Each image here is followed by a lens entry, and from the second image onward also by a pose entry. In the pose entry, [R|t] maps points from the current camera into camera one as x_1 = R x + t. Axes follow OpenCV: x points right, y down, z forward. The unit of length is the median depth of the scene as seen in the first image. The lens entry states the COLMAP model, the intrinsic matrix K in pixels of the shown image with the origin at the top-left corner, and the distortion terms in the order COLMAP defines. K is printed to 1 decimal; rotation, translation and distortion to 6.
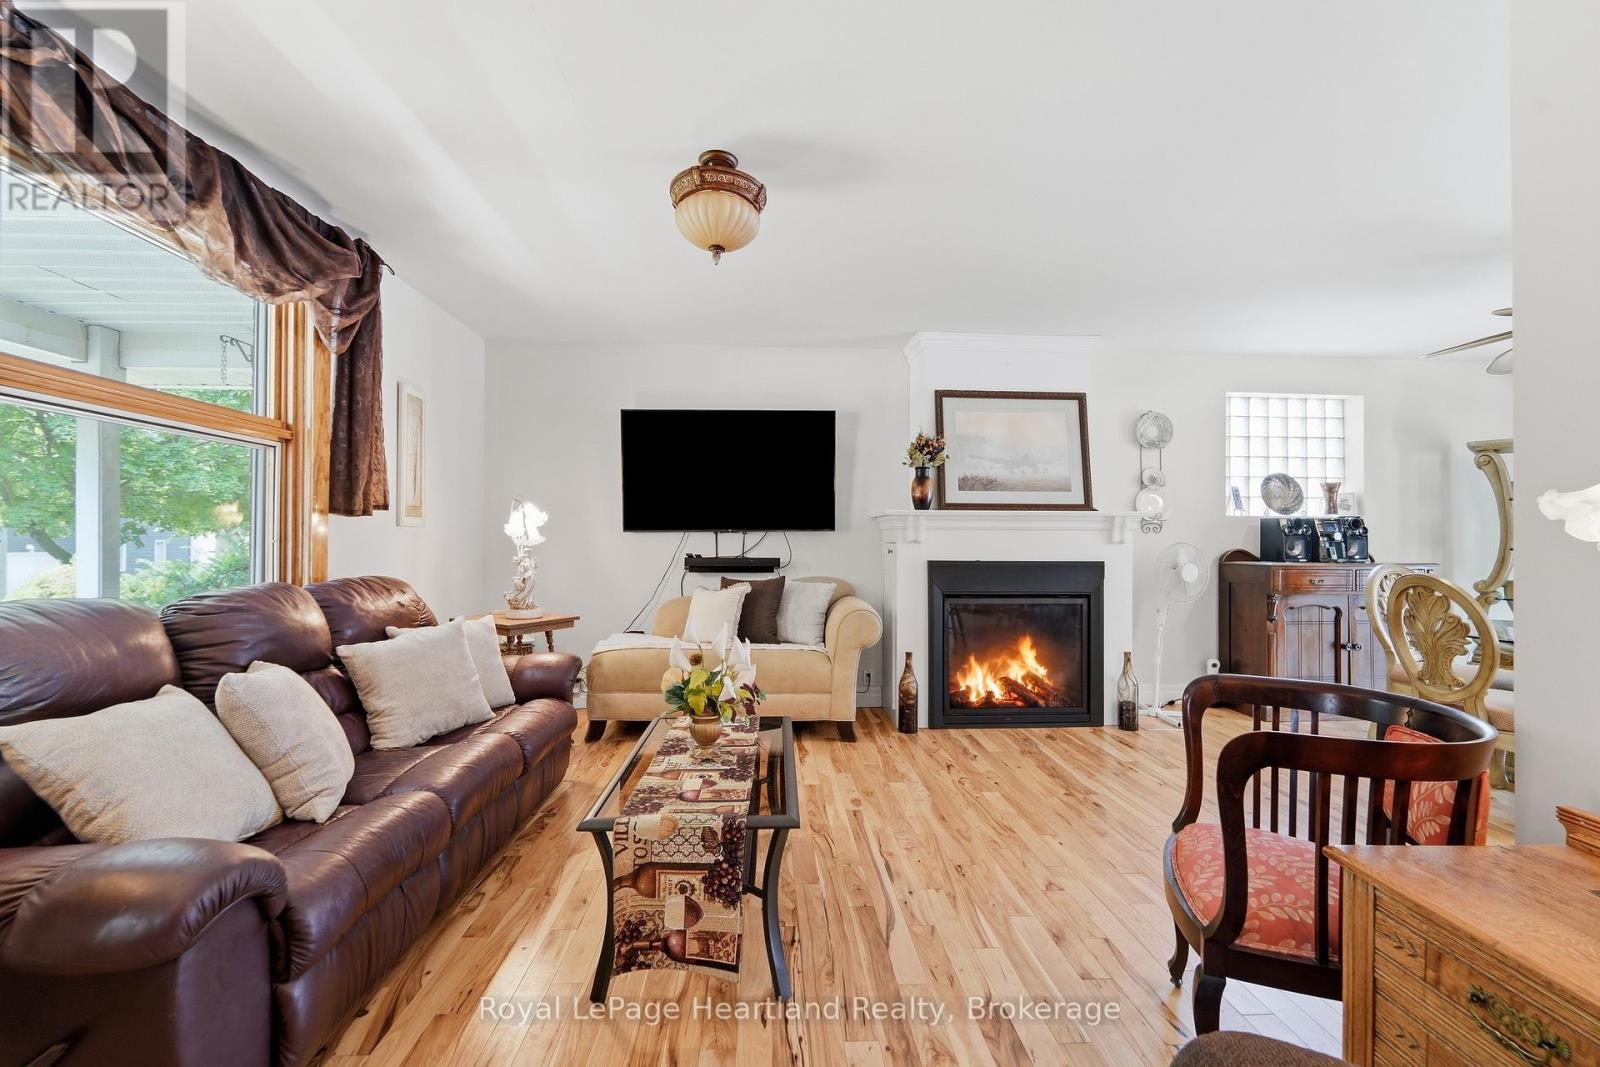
lens RADIAL K [[655.3, 0, 794.1], [0, 655.3, 532.5], [0, 0, 1]] dist [-0.000922, -0.000566]
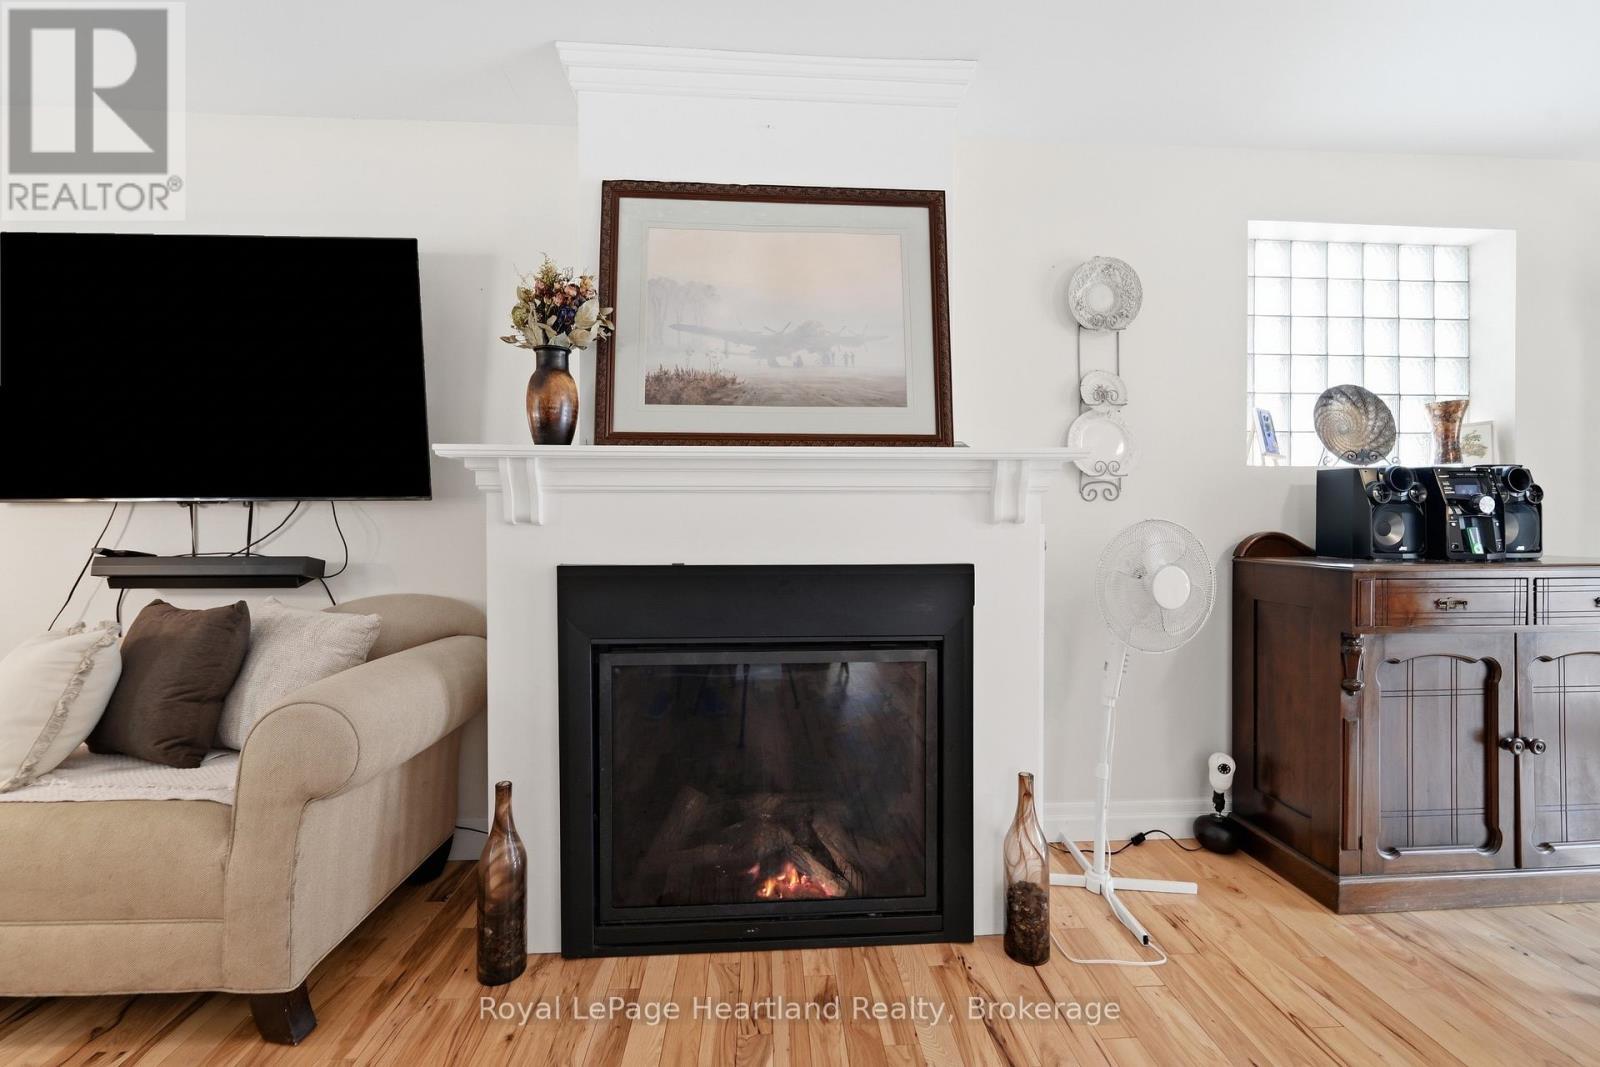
lens RADIAL K [[655.3, 0, 805.0], [0, 655.3, 520.4], [0, 0, 1]] dist [-0.000922, -0.000566]
pose [[0.999949, -0.005506, 0.008484, 0.348754], [0.005401, 0.999910, 0.012319, 0.009039], [-0.008551, -0.012273, 0.999888, 0.552888]]
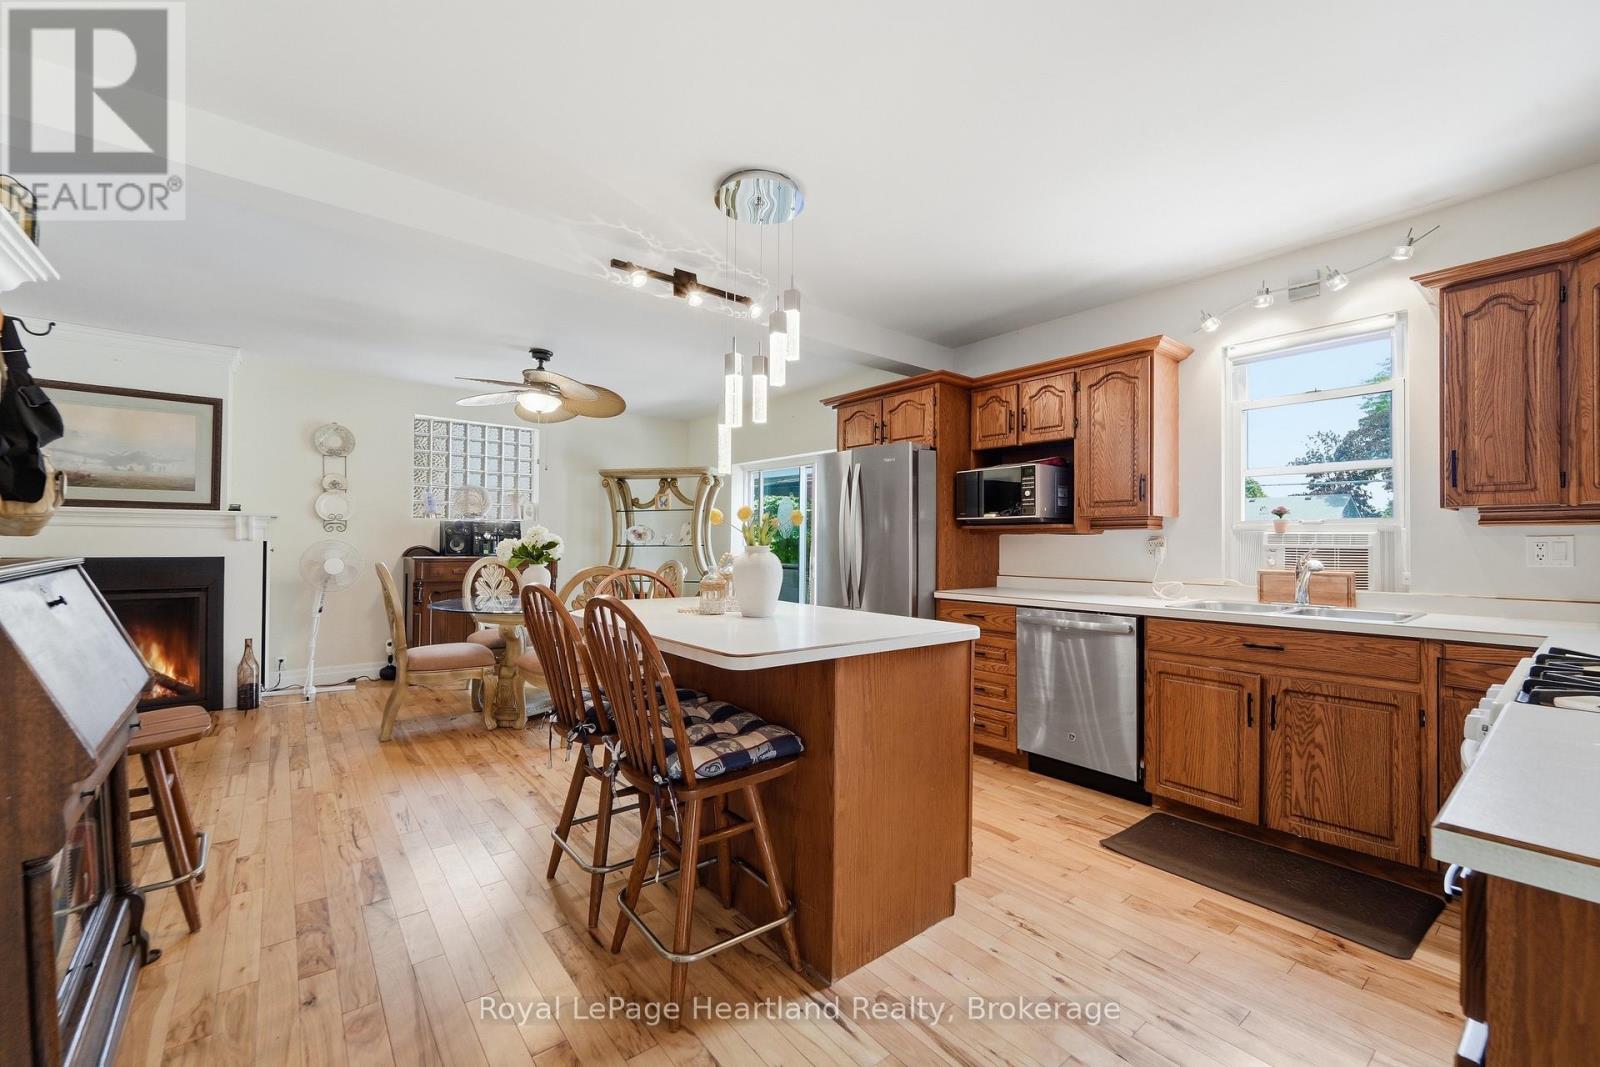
lens RADIAL K [[655.3, 0, 804.4], [0, 655.3, 540.1], [0, 0, 1]] dist [-0.000922, -0.000566]
pose [[0.815281, 0.005373, 0.579041, 0.611537], [-0.009693, 0.999943, 0.004368, 0.002499], [-0.578984, -0.009173, 0.815287, -0.424781]]
